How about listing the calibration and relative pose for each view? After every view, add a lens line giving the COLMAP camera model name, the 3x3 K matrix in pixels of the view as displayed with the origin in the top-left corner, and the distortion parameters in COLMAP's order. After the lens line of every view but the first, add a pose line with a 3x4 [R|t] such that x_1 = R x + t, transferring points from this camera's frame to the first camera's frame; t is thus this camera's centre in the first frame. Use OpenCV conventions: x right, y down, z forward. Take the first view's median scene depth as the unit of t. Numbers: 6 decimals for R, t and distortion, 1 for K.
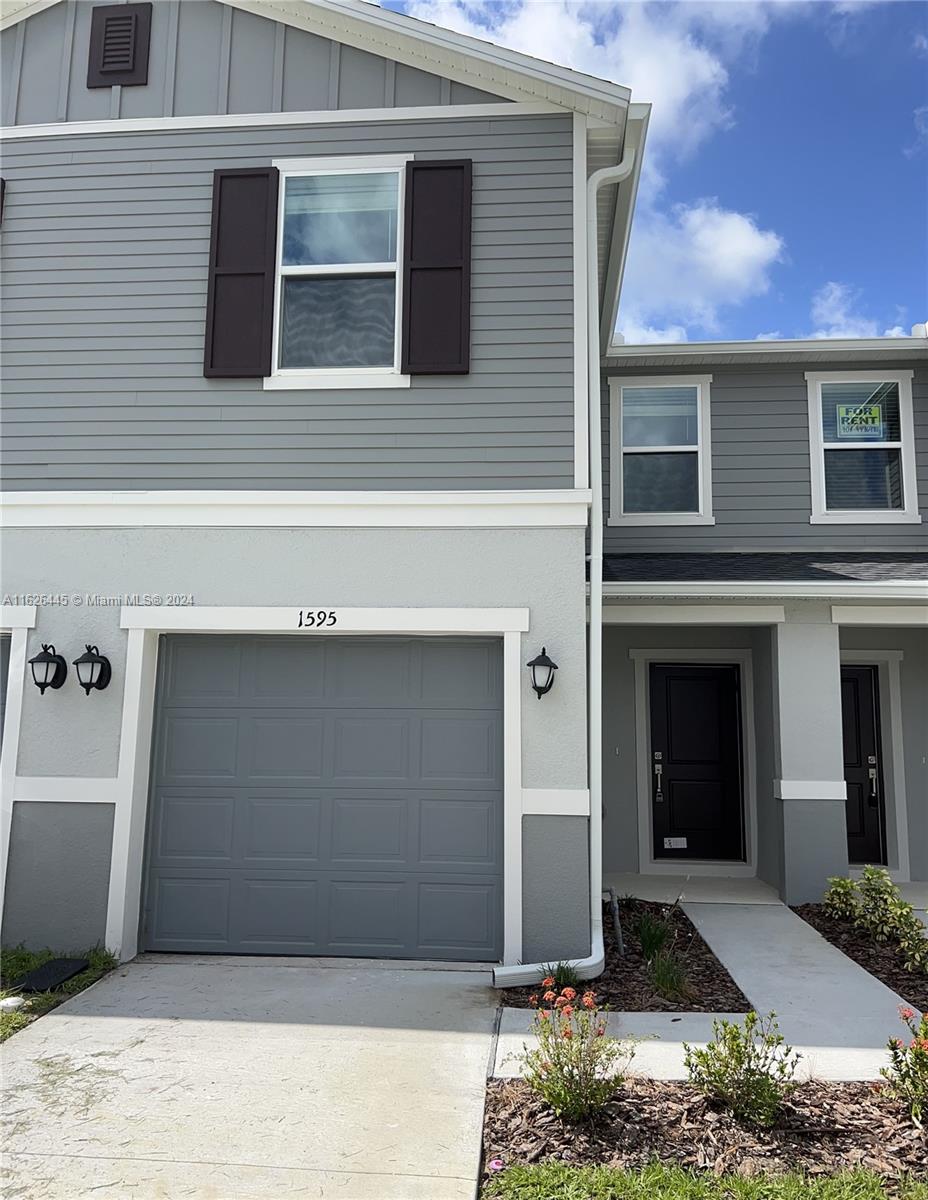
lens RADIAL K [[943.8, 0, 461.4], [0, 943.8, 603.7], [0, 0, 1]] dist [0.028820, 0.011165]
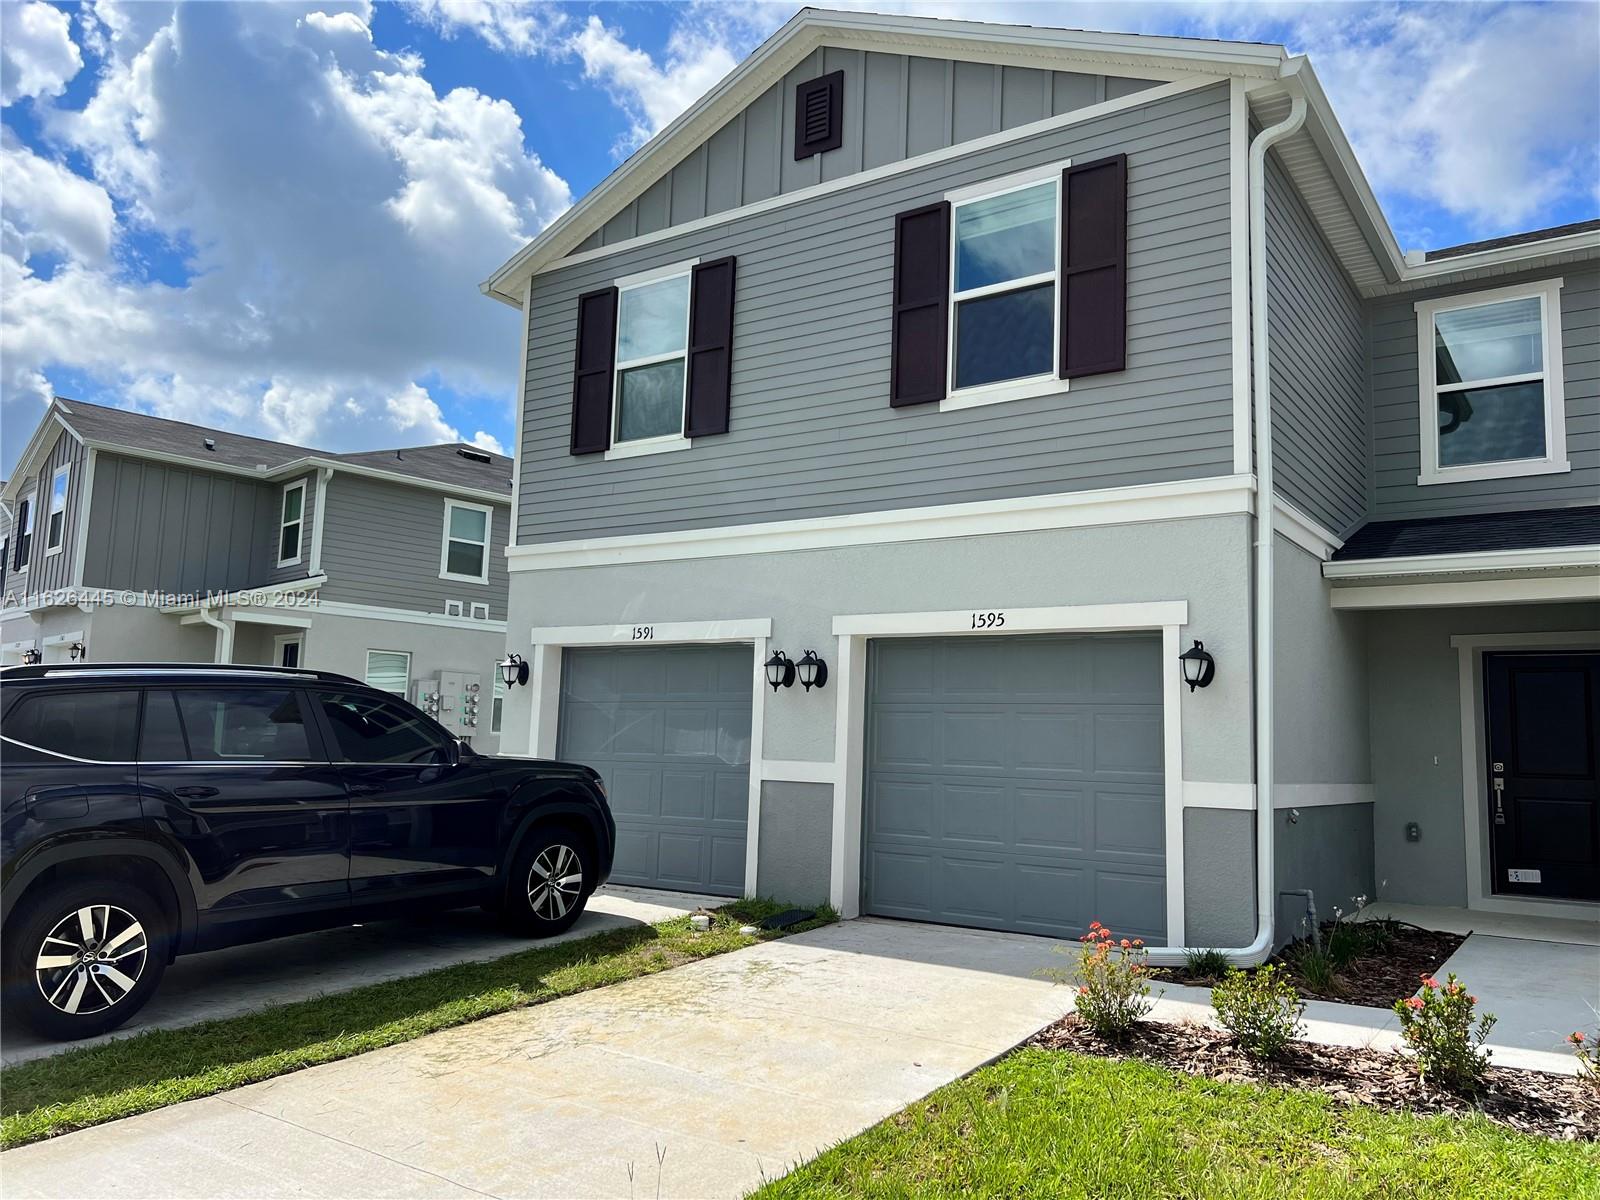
lens RADIAL K [[1207.1, 0, 795.9], [0, 1207.1, 597.4], [0, 0, 1]] dist [0.058579, -0.061176]
pose [[0.866162, -0.050872, -0.497167, 0.331521], [0.053807, 0.998516, -0.008429, -0.009613], [0.496858, -0.019450, 0.867614, -0.297543]]
